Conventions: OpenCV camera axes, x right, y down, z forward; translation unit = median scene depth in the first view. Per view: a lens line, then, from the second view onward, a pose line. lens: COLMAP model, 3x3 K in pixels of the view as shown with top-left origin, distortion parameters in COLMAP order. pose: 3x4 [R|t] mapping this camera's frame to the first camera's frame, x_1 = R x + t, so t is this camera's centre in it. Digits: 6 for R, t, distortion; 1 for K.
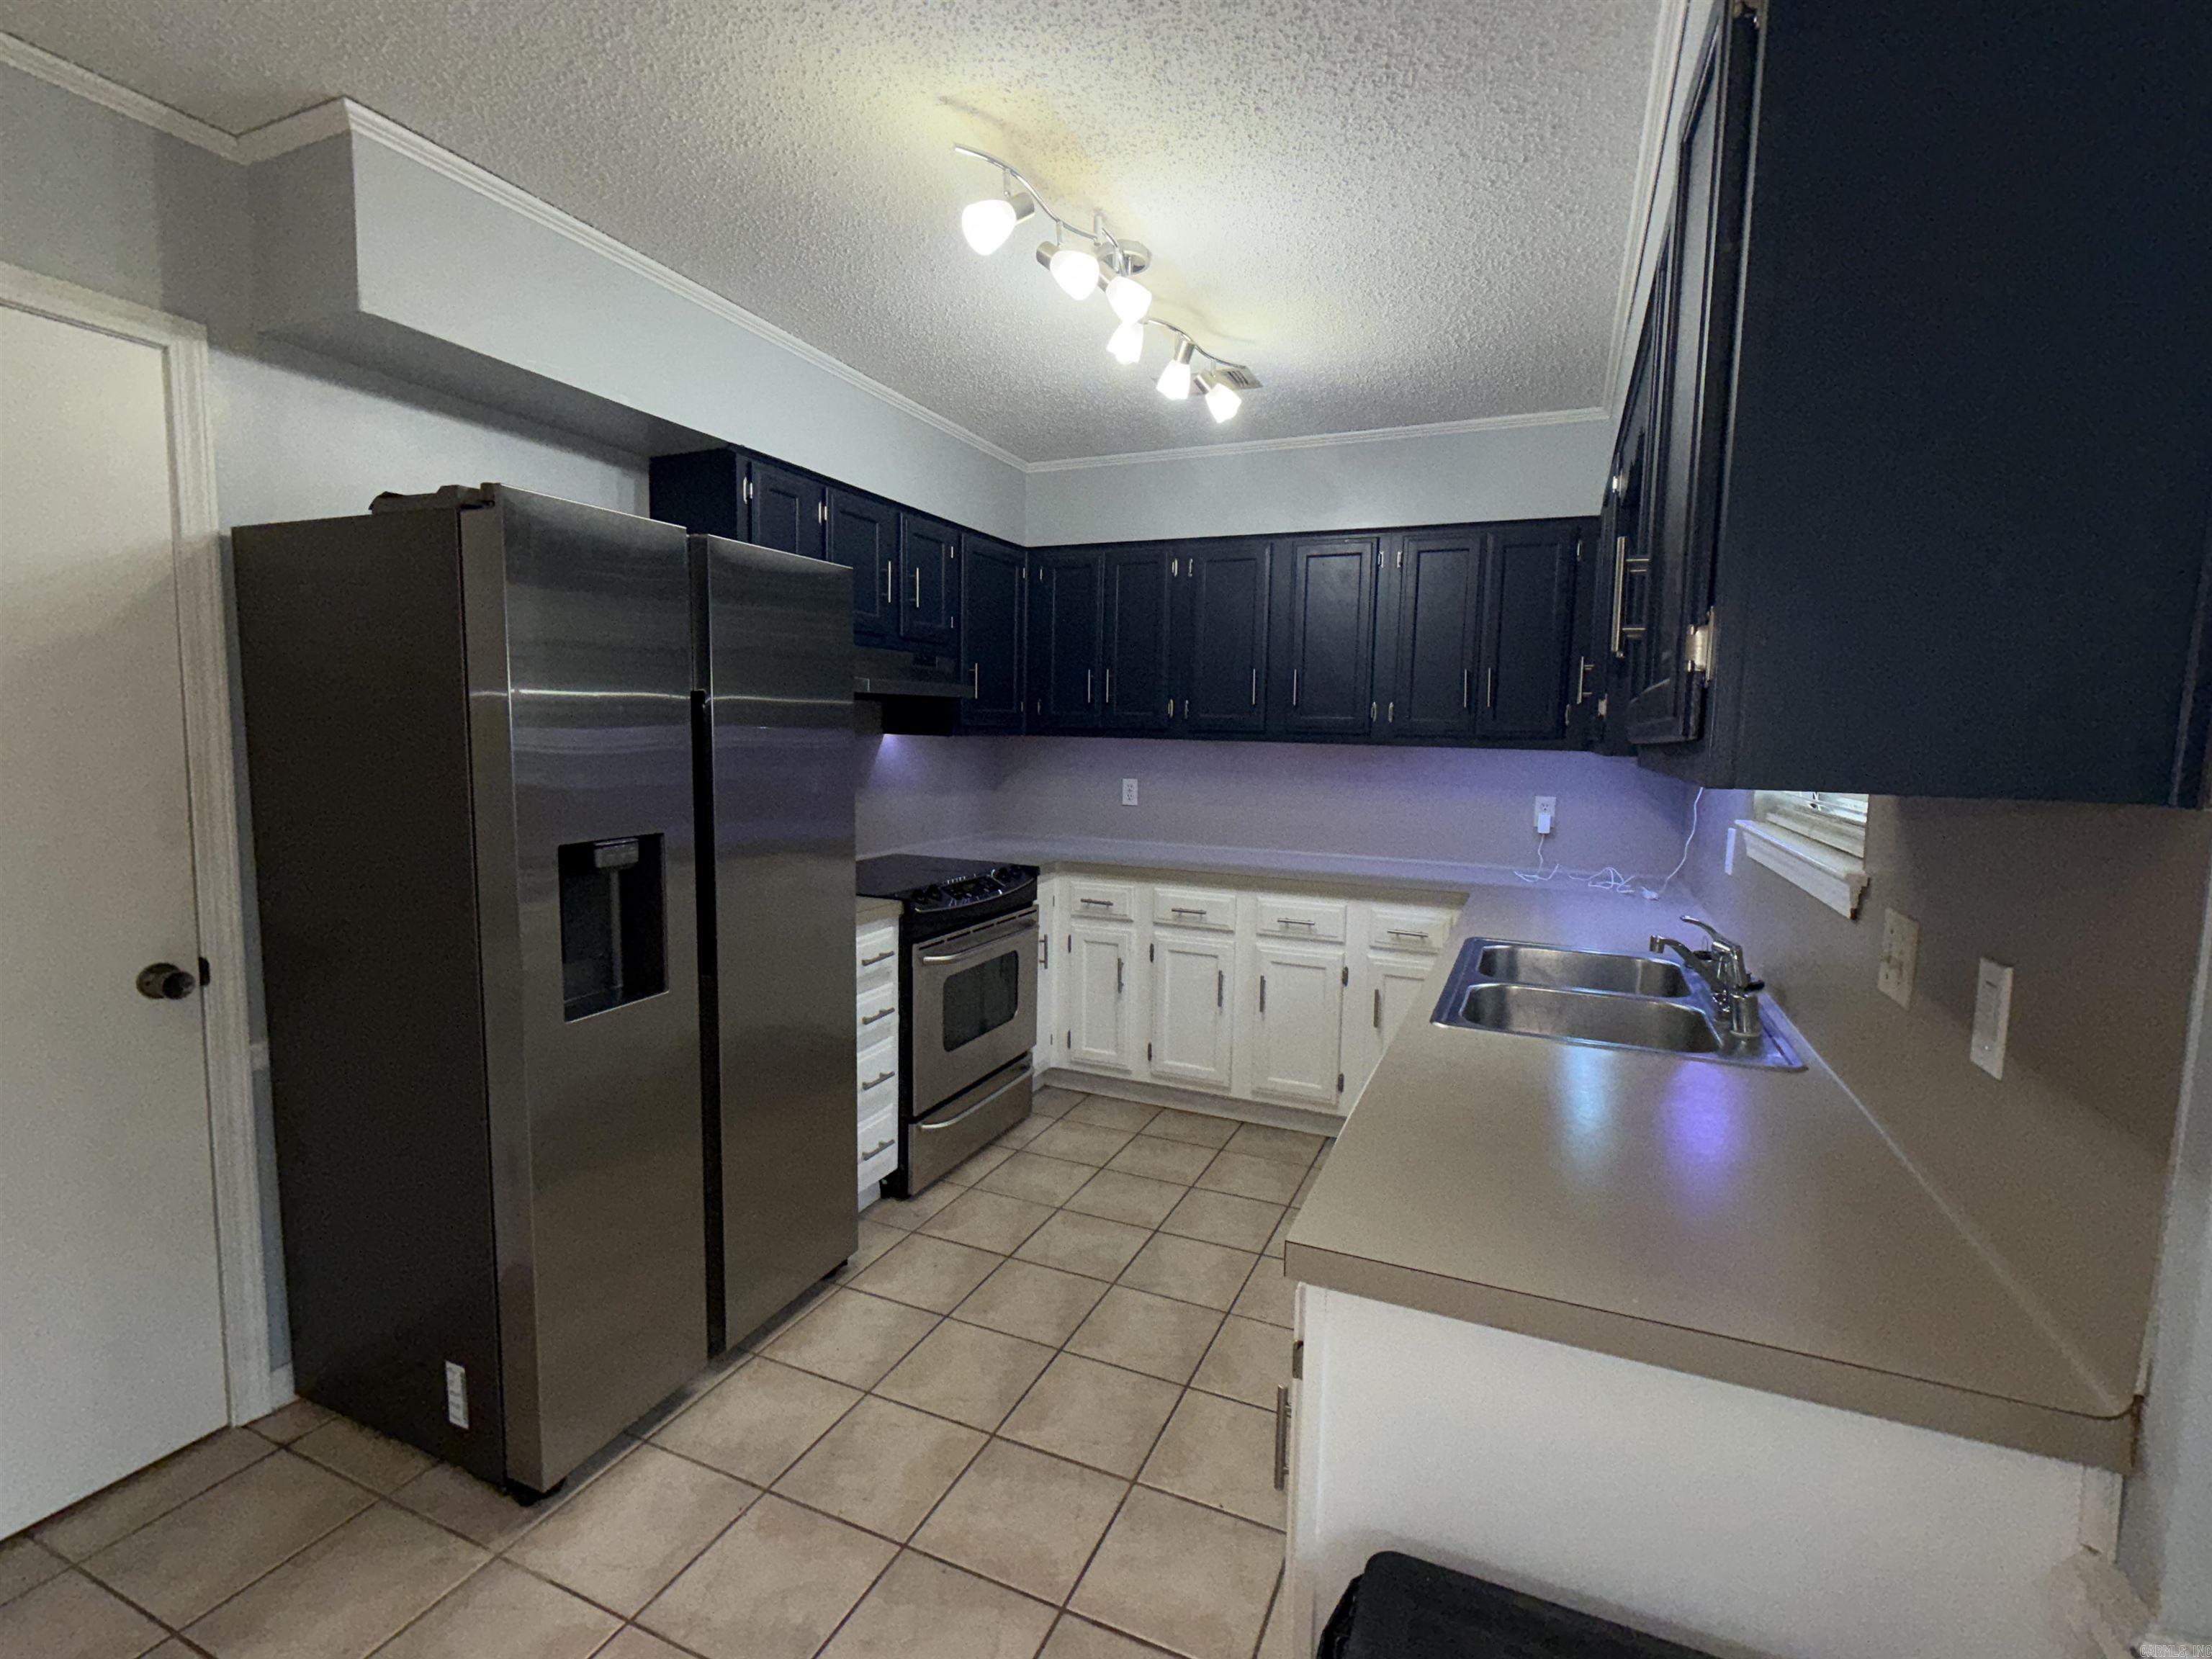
lens RADIAL K [[1009.2, 0, 1112.3], [0, 1009.2, 829.7], [0, 0, 1]] dist [-0.000086, 0.000585]
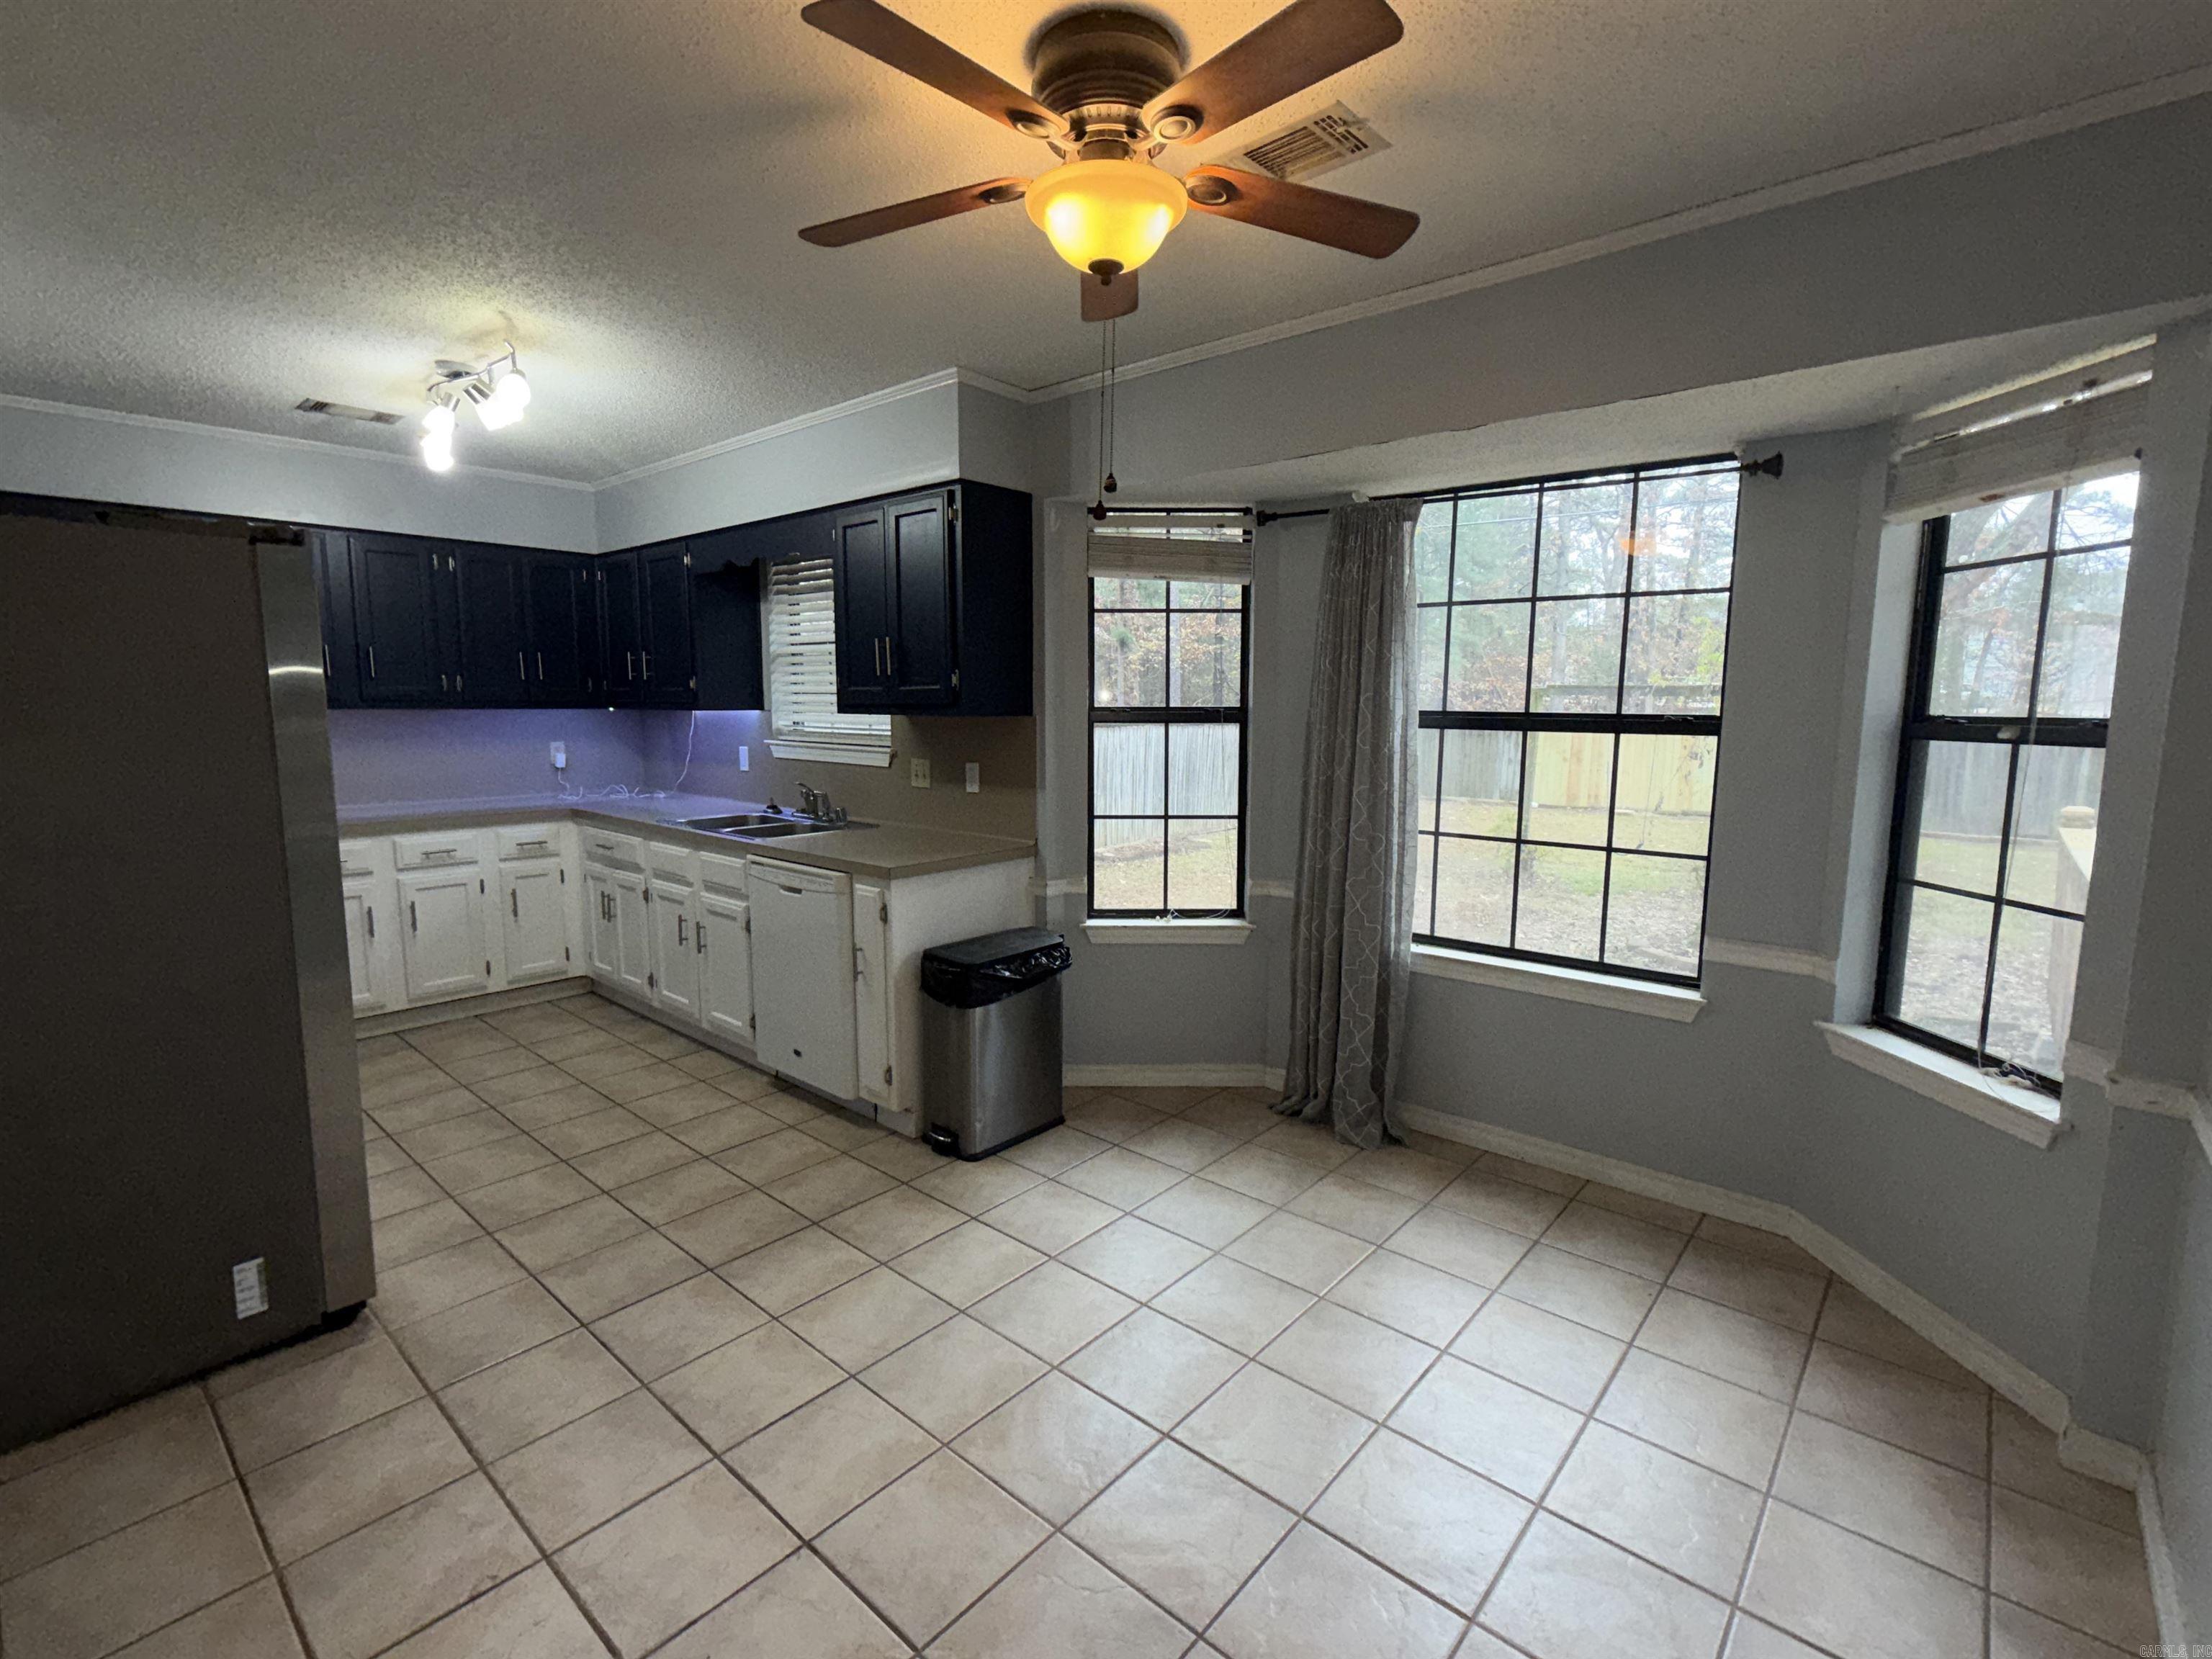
lens RADIAL K [[1008.2, 0, 1106.0], [0, 1008.2, 829.5], [0, 0, 1]] dist [-0.001148, -0.000058]
pose [[0.300917, -0.141444, 0.943103, -1.250673], [0.096233, 0.988395, 0.117532, -0.005685], [-0.948783, 0.055391, 0.311036, -0.301818]]
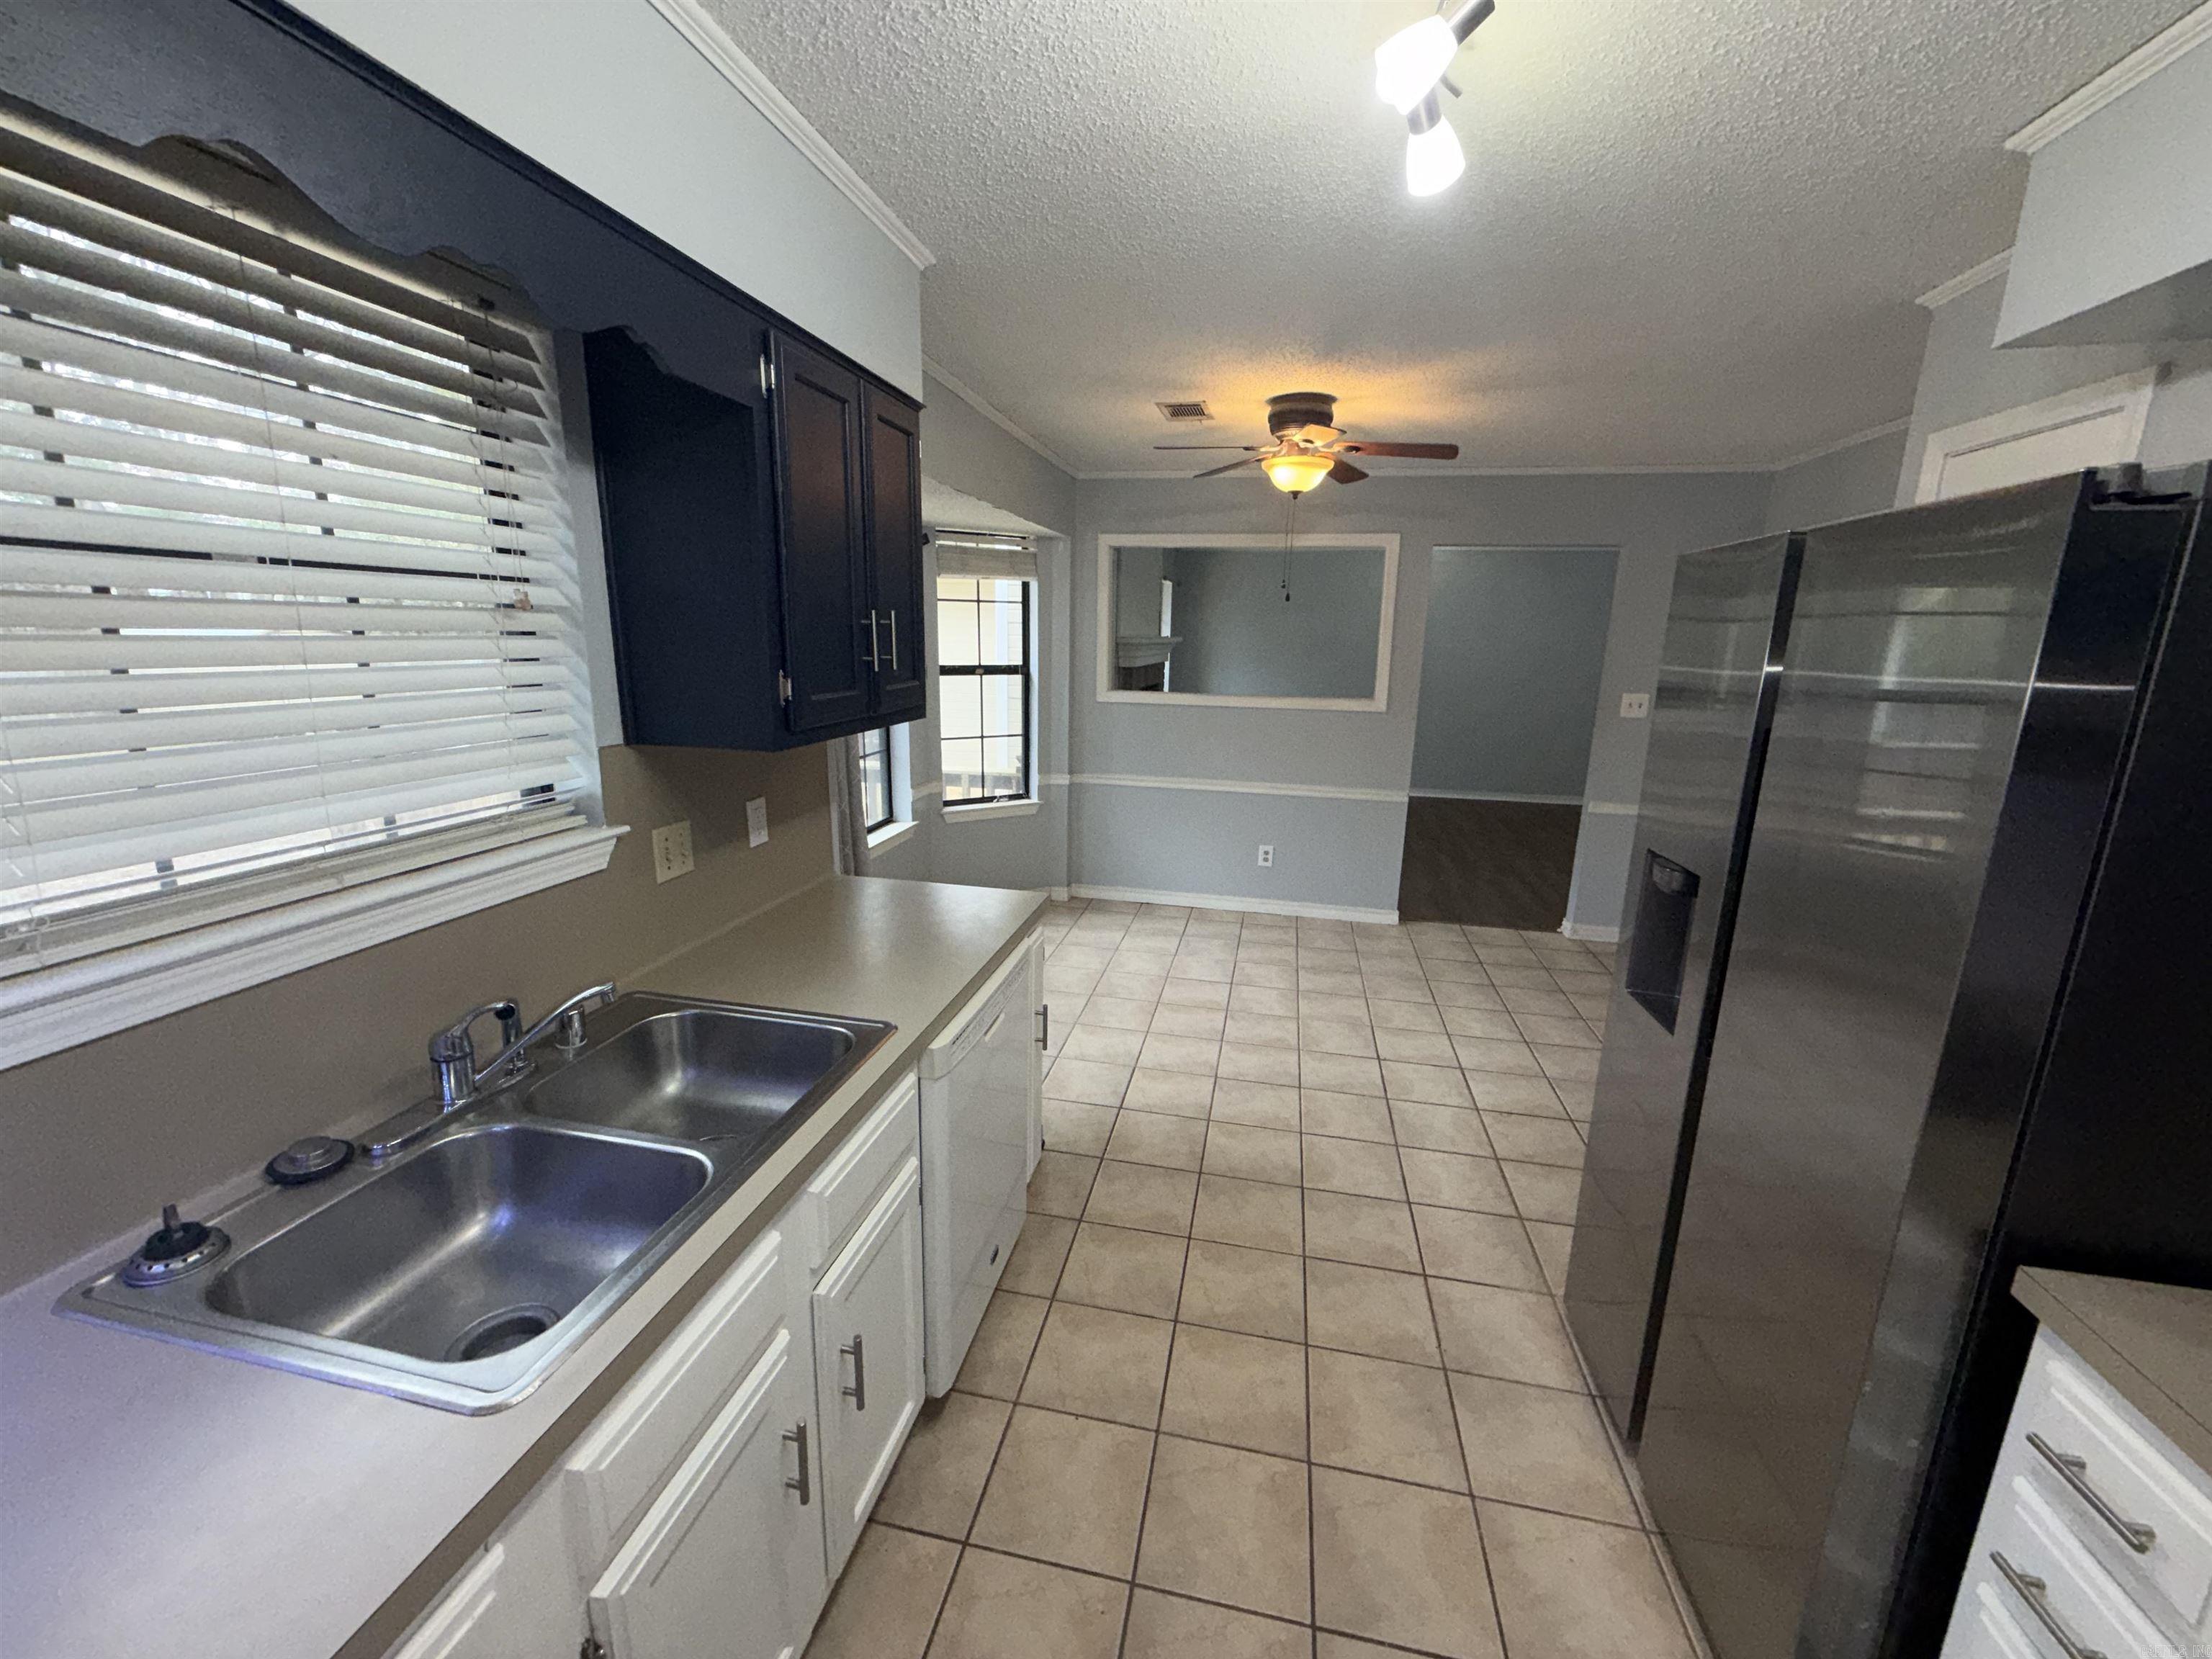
lens RADIAL K [[883.6, 0, 1106.0], [0, 883.6, 829.5], [0, 0, 1]] dist [0.002650, 0.000141]
pose [[-0.977197, 0.007498, -0.212202, 0.256283], [-0.060419, 0.948245, 0.311738, -0.248808], [0.203557, 0.317450, -0.926170, 1.559514]]
